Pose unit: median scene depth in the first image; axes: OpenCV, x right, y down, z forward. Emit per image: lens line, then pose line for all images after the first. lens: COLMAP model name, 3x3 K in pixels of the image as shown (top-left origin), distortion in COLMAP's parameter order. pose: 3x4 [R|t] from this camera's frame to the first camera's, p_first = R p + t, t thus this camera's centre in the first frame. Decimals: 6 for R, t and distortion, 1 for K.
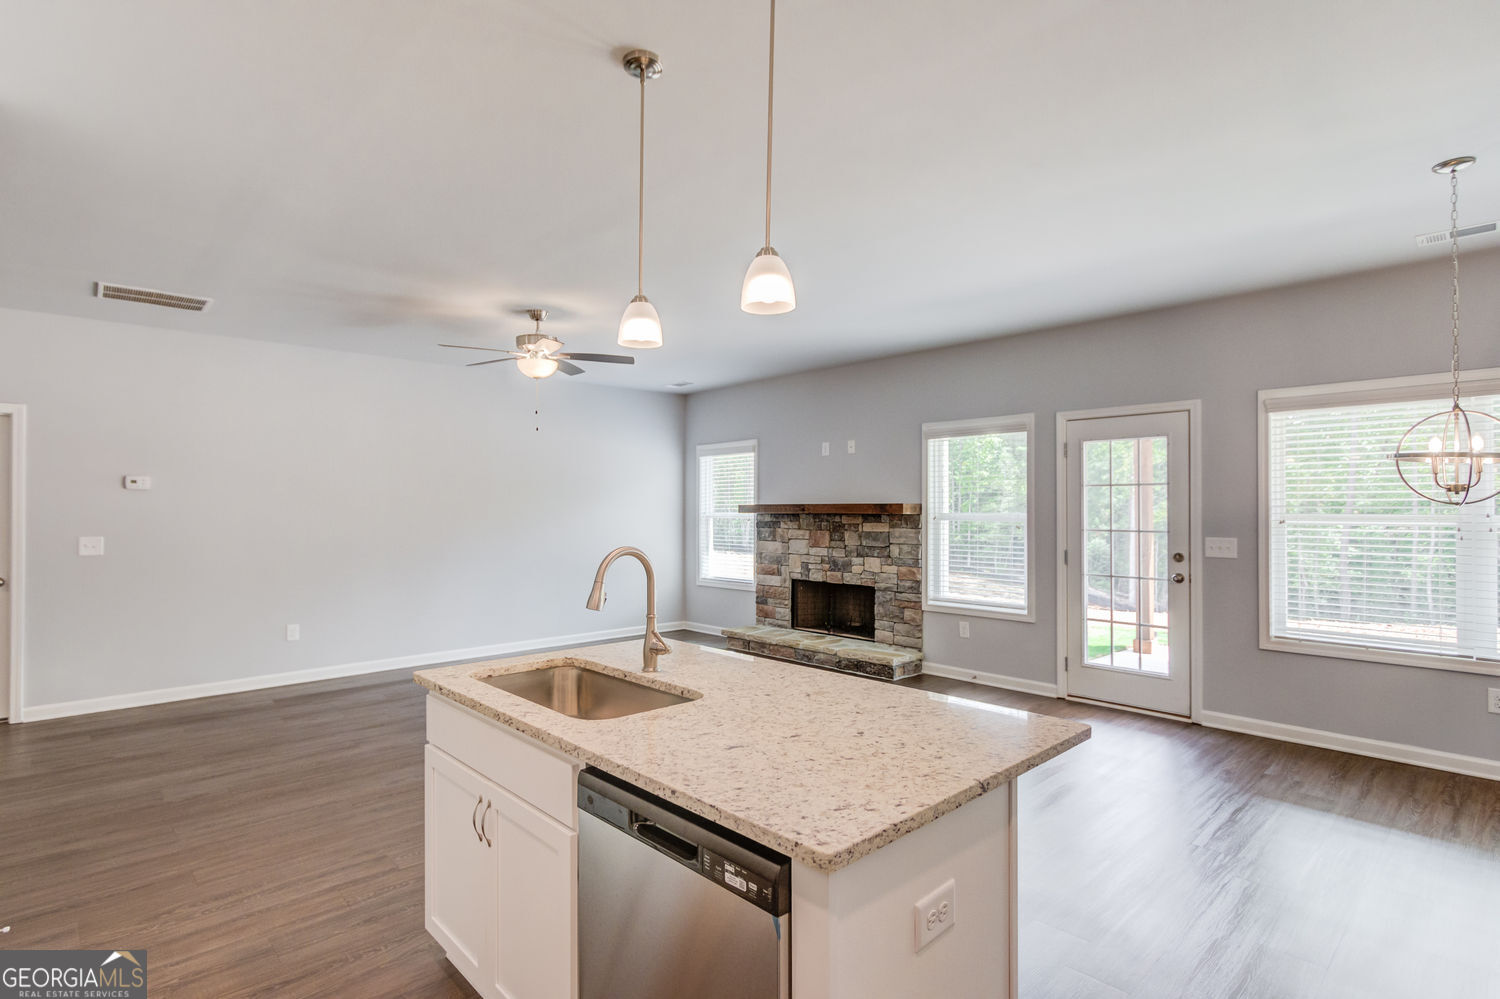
lens RADIAL K [[739.1, 0, 740.1], [0, 739.1, 502.9], [0, 0, 1]] dist [-0.007104, 0.004731]
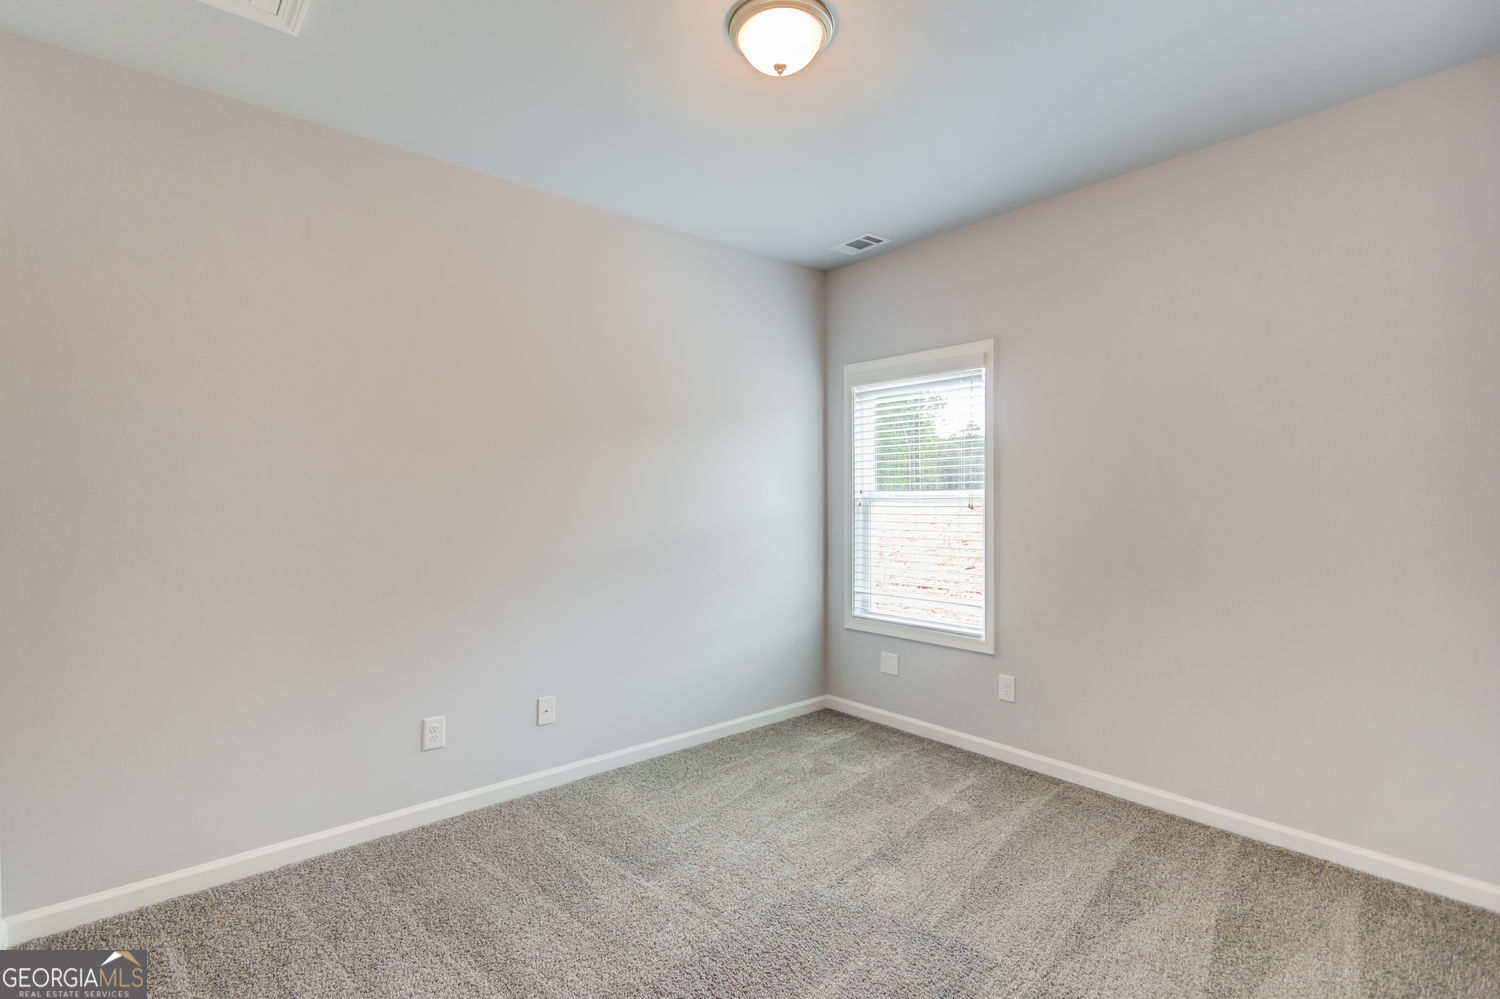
lens RADIAL K [[739.1, 0, 746.5], [0, 739.1, 499.8], [0, 0, 1]] dist [-0.007104, 0.004731]
pose [[0.998682, -0.008882, -0.050552, -0.132107], [0.010126, 0.999651, 0.024413, 0.006983], [0.050317, -0.024893, 0.998423, 0.605805]]
